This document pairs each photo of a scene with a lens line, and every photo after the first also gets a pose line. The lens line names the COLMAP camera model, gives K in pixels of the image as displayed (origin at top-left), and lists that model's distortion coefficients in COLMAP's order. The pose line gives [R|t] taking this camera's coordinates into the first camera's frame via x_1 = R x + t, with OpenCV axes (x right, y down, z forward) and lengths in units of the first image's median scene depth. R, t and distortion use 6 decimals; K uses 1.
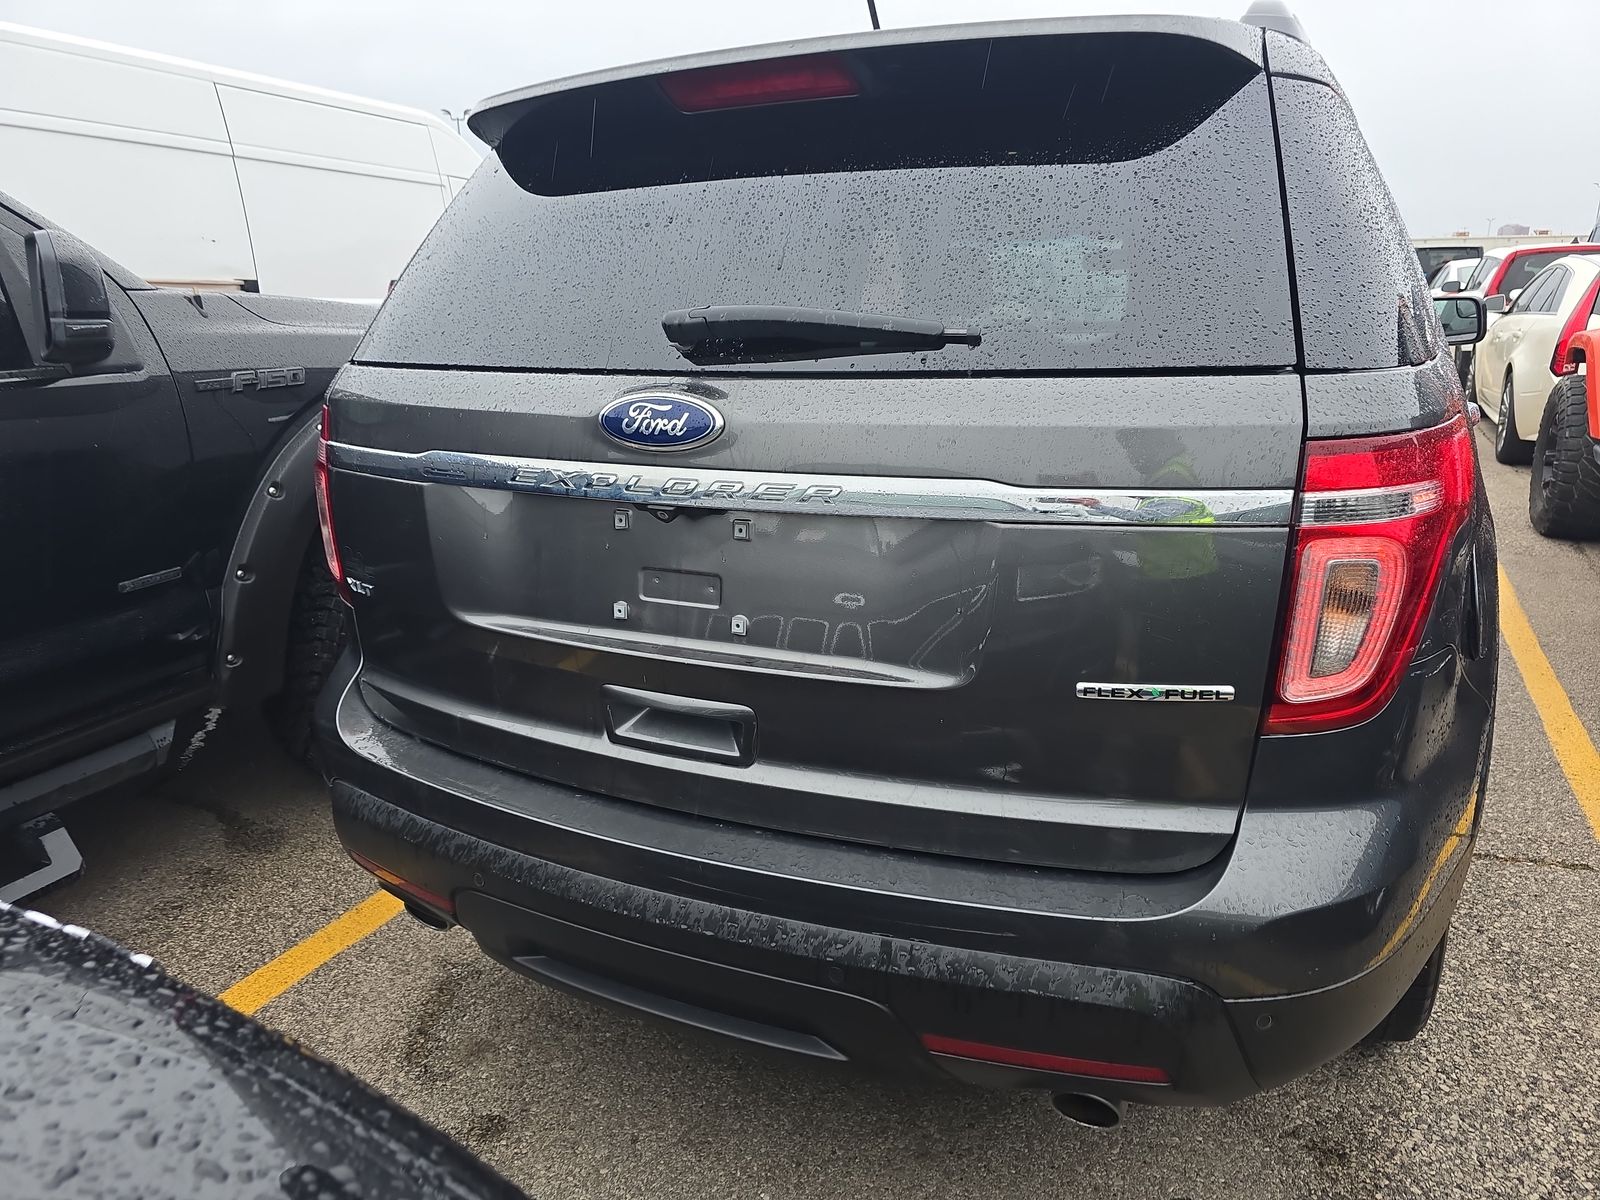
lens RADIAL K [[1087.0, 0, 800.0], [0, 1087.0, 600.0], [0, 0, 1]] dist [0.042988, -0.037375]
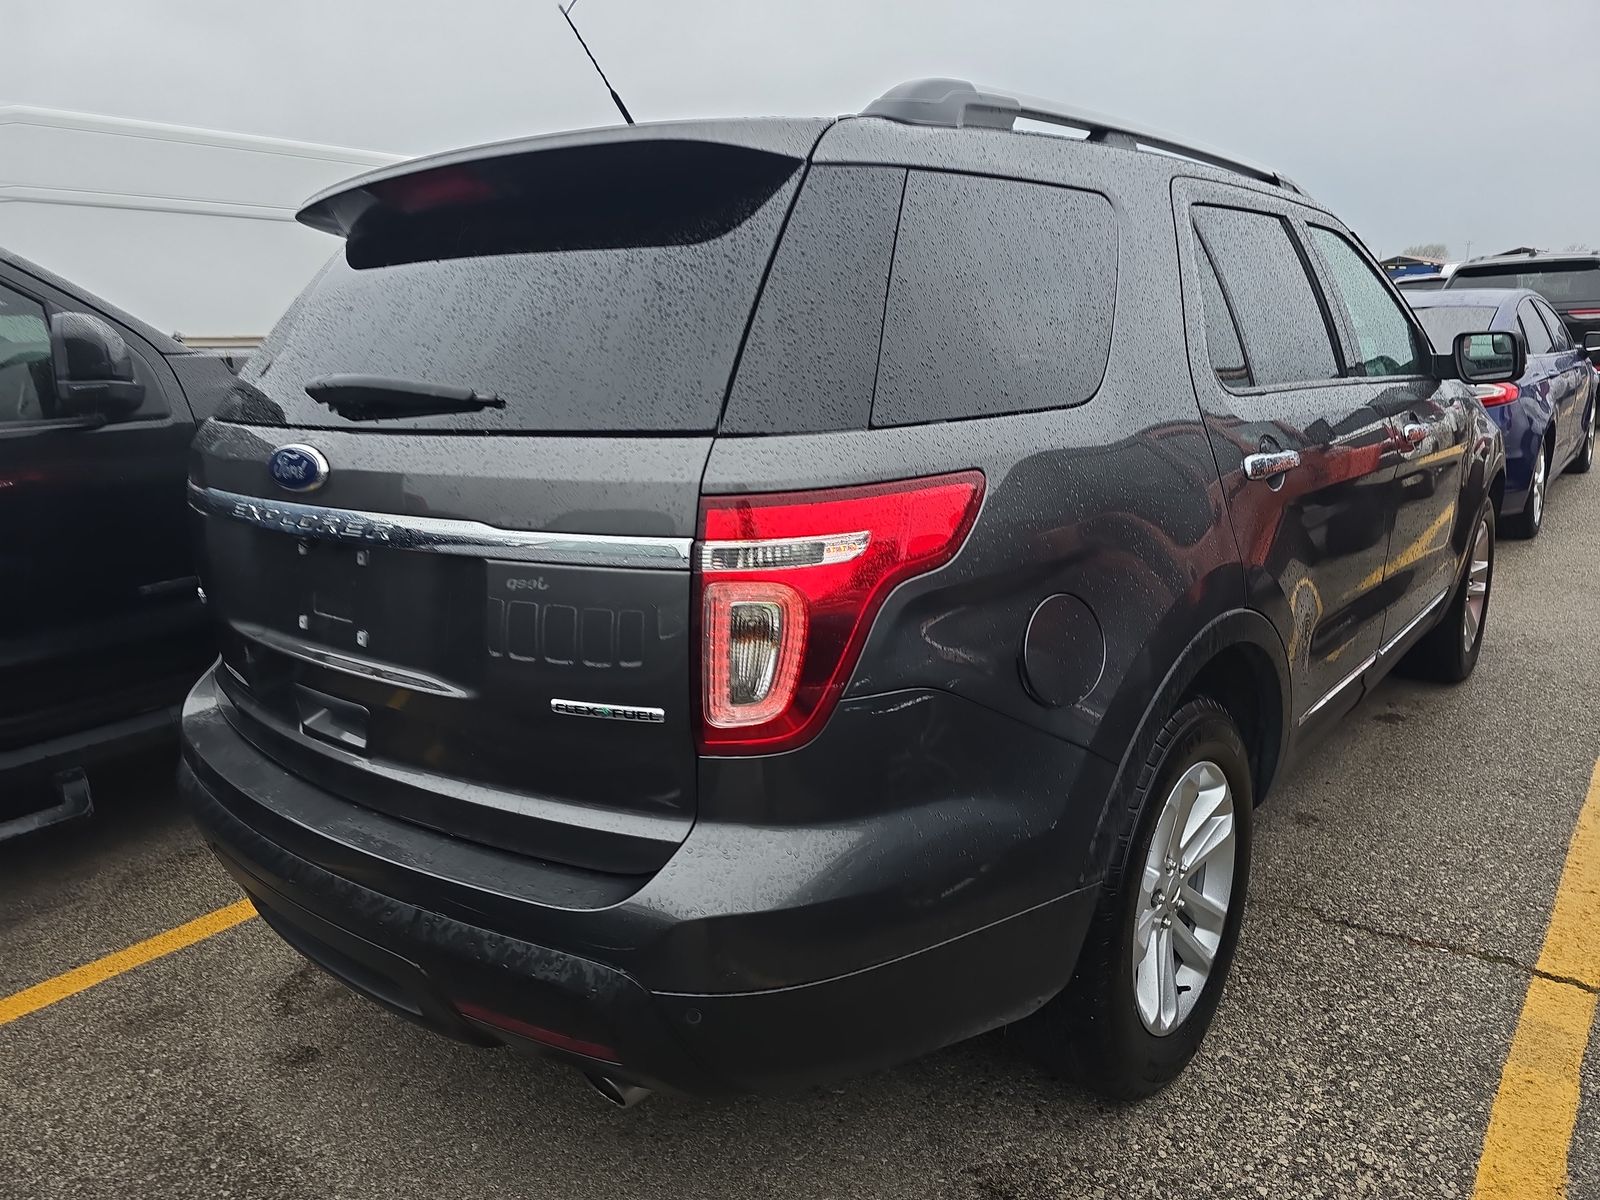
lens RADIAL K [[1073.8, 0, 800.0], [0, 1073.8, 600.0], [0, 0, 1]] dist [0.092145, -0.106946]
pose [[0.969544, 0.039493, -0.241711, 0.739422], [-0.046045, 0.998708, -0.021513, -0.016089], [0.240549, 0.031987, 0.970110, -0.049055]]
